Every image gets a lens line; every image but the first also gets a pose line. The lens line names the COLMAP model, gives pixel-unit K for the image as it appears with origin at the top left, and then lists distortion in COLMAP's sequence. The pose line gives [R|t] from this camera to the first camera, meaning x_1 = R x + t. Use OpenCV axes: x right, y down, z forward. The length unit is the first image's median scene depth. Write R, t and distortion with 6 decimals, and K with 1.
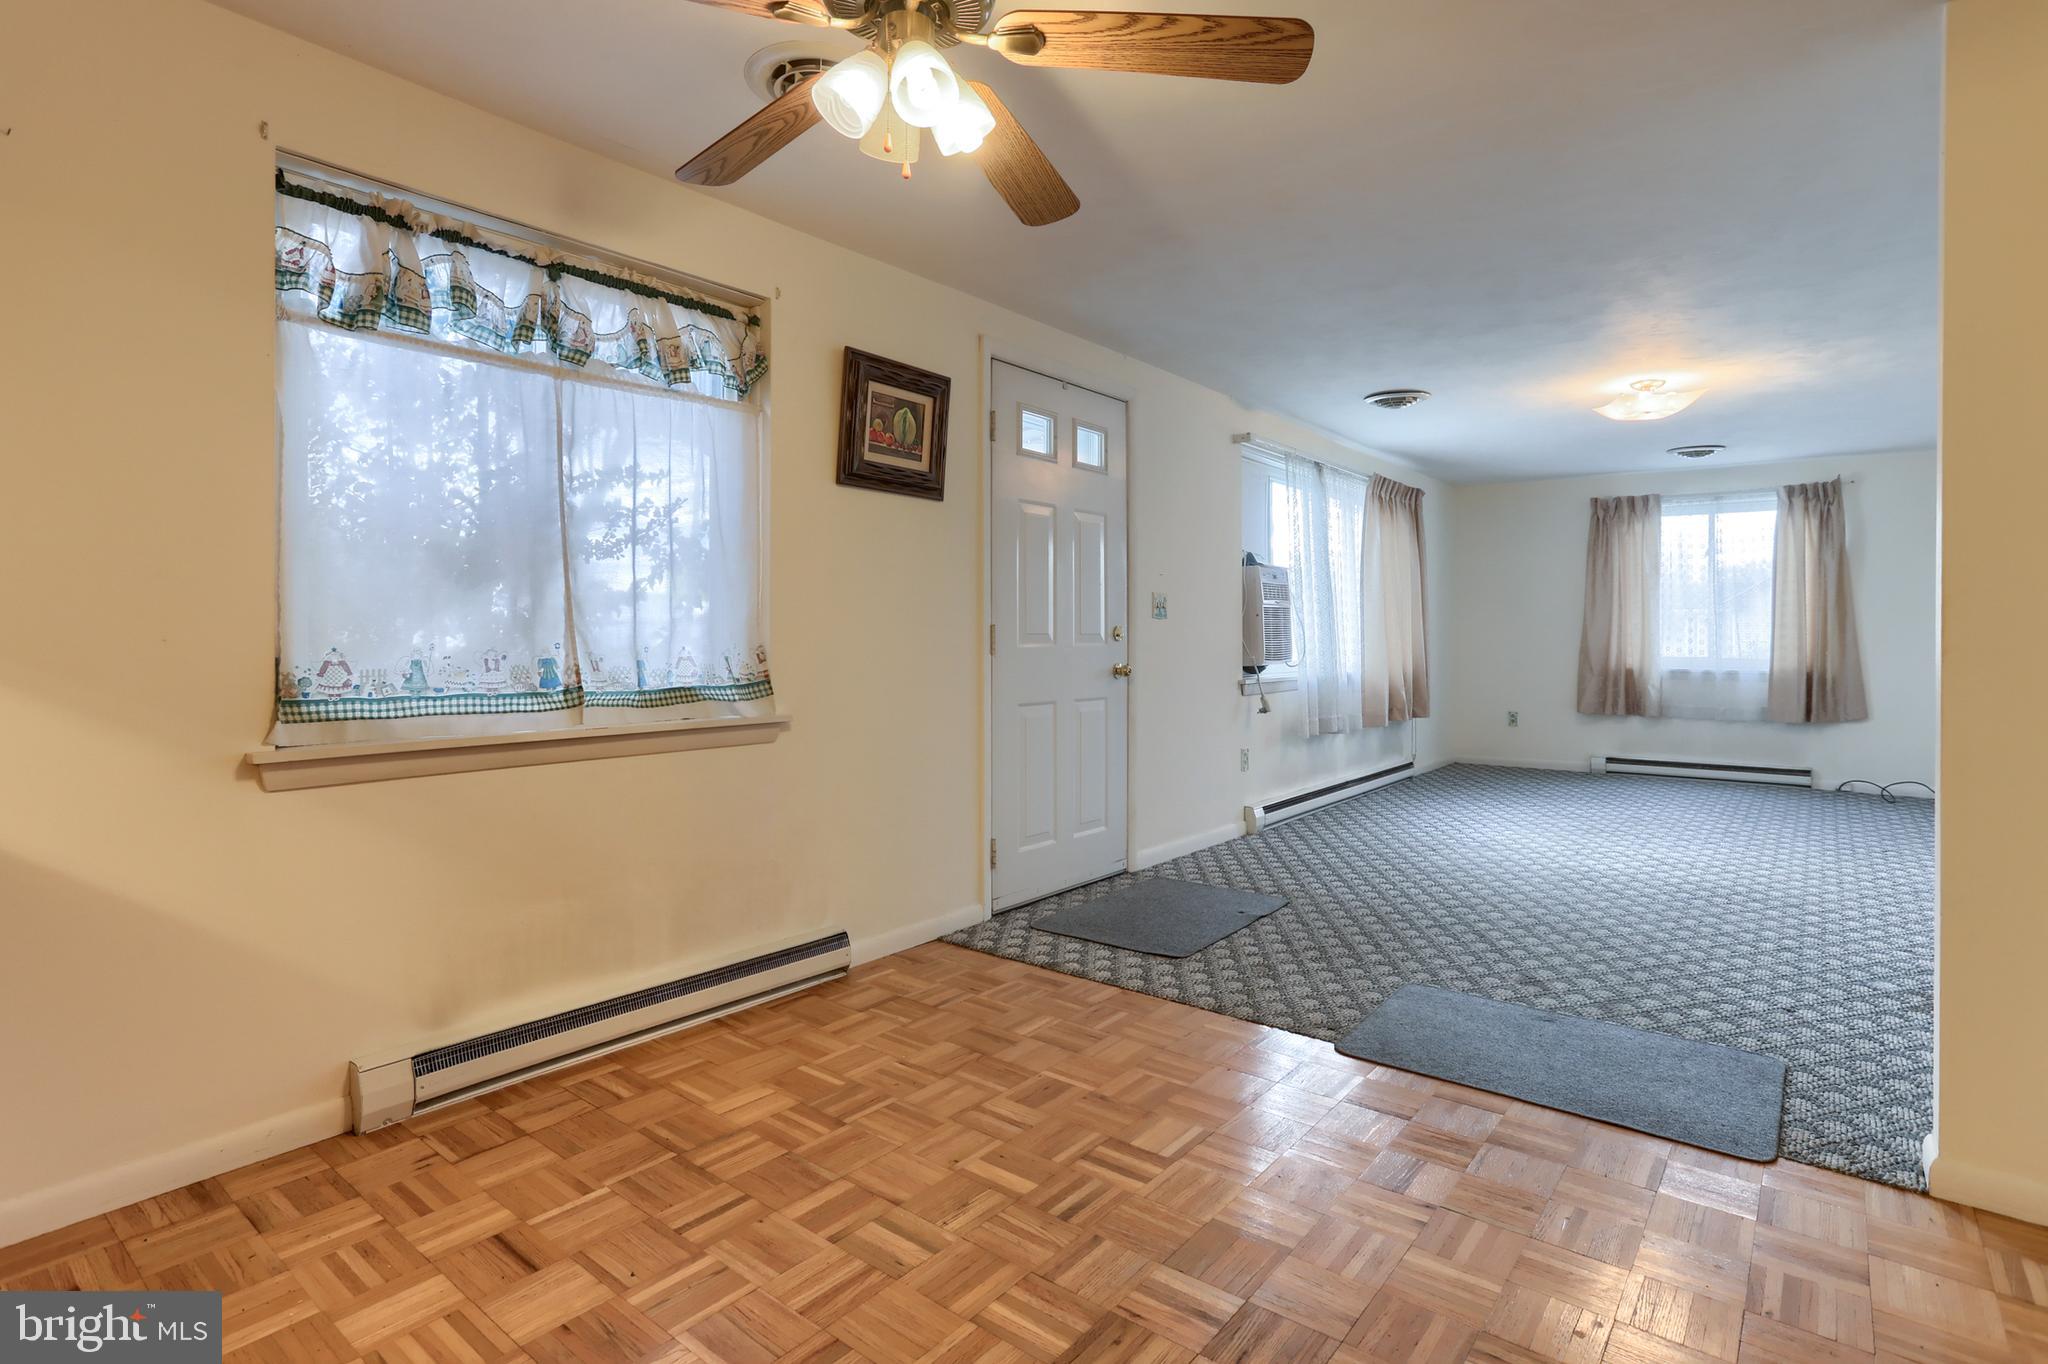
lens RADIAL K [[1051.0, 0, 1031.9], [0, 1051.0, 629.9], [0, 0, 1]] dist [-0.054235, 0.042246]
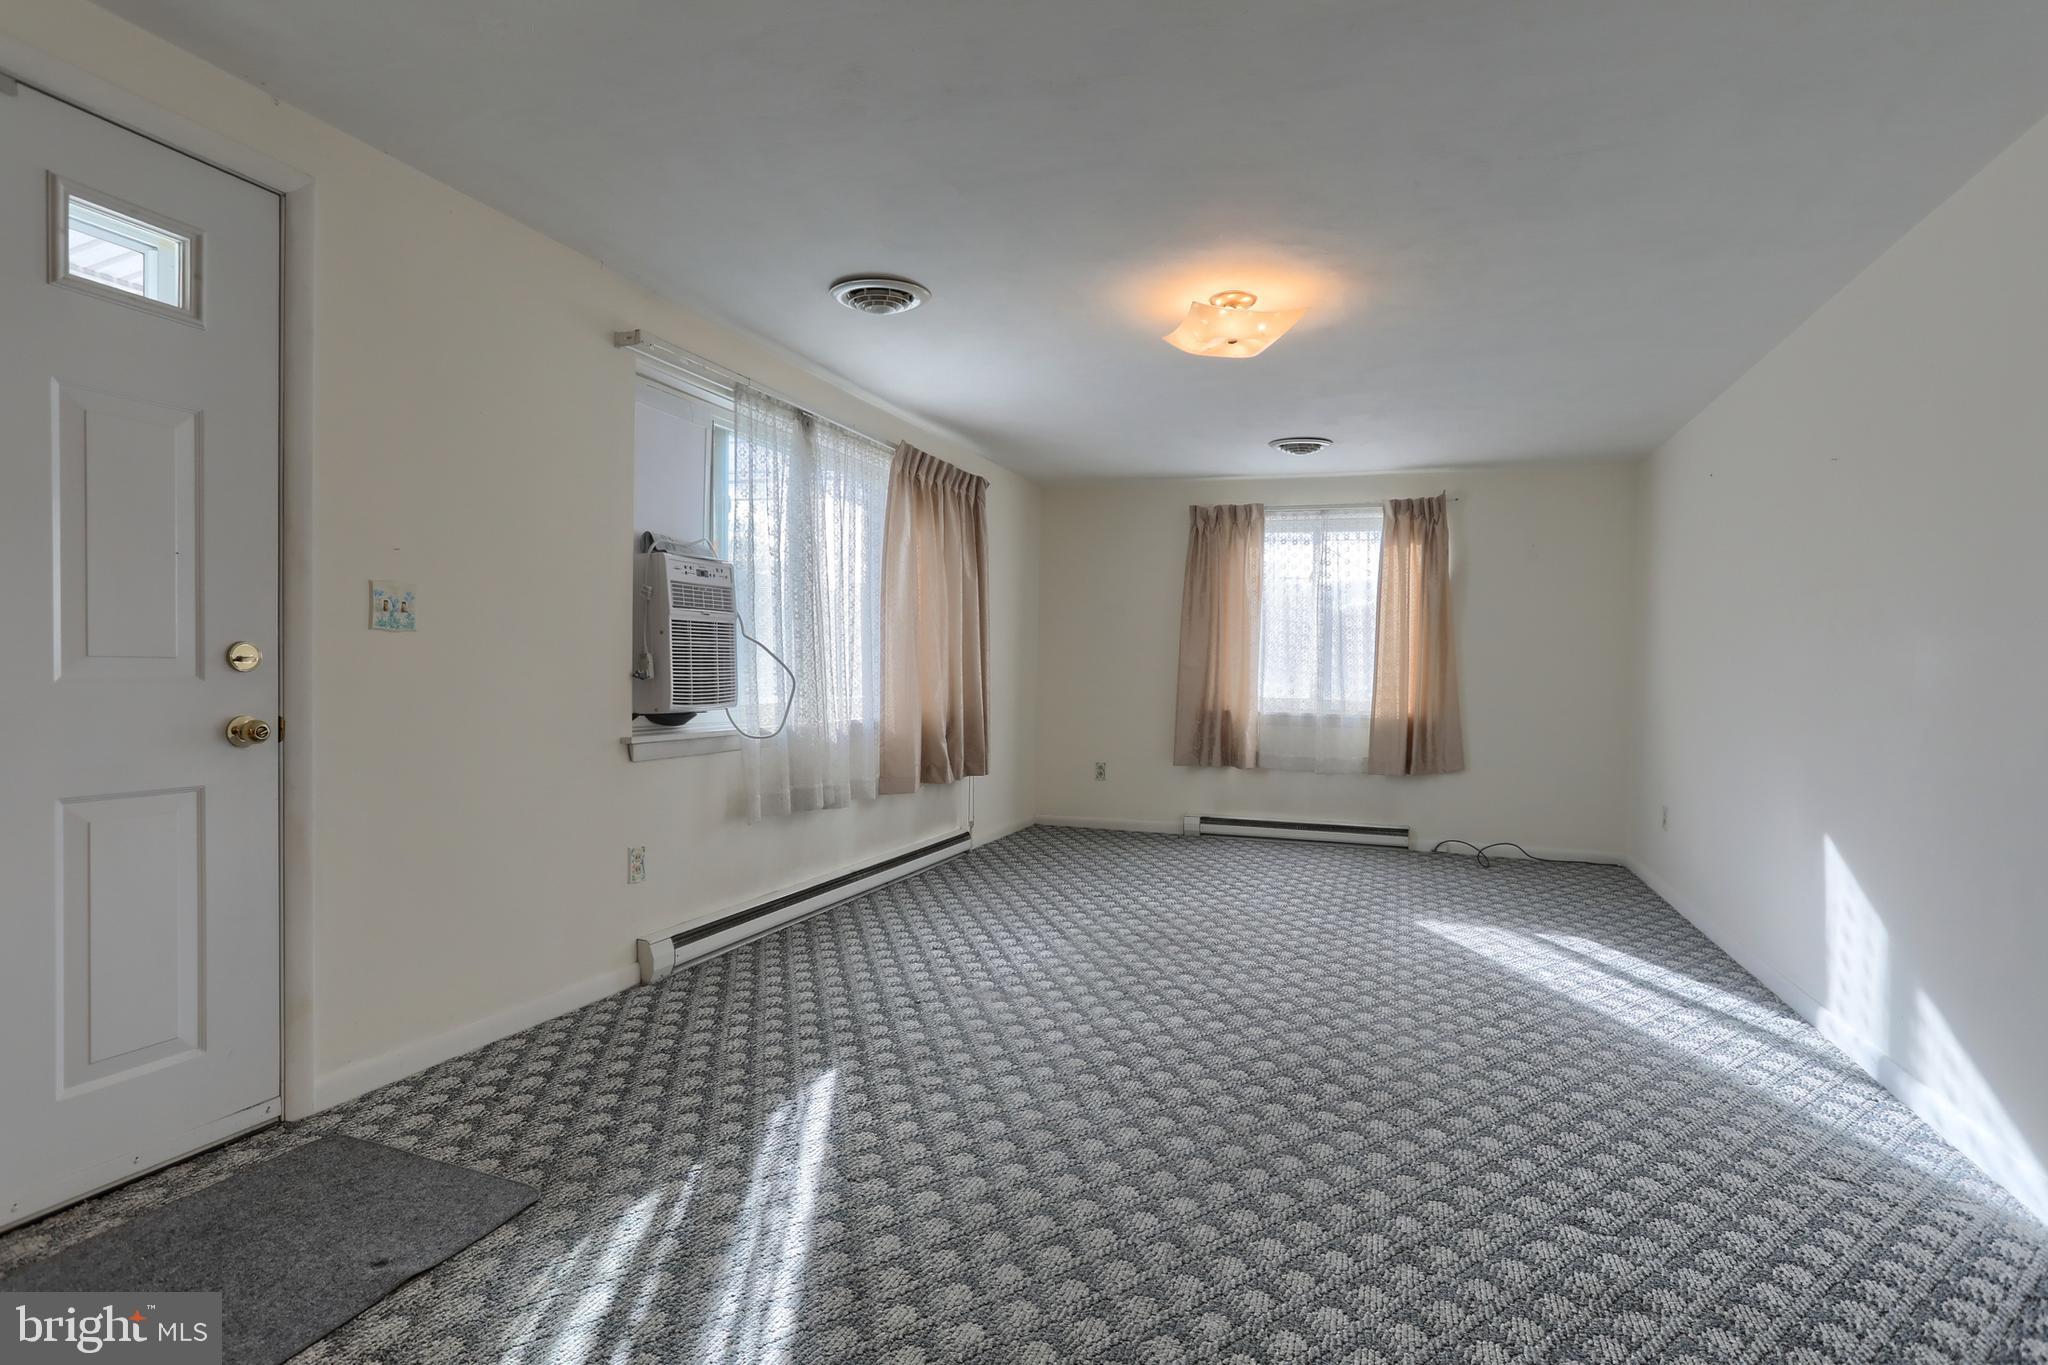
lens RADIAL K [[1024.6, 0, 1027.2], [0, 1024.6, 693.5], [0, 0, 1]] dist [-0.068089, 0.044425]
pose [[0.954362, 0.005786, 0.298595, 0.385750], [-0.015270, 0.999450, 0.029439, 0.001939], [-0.298261, -0.032655, 0.953926, 0.572346]]
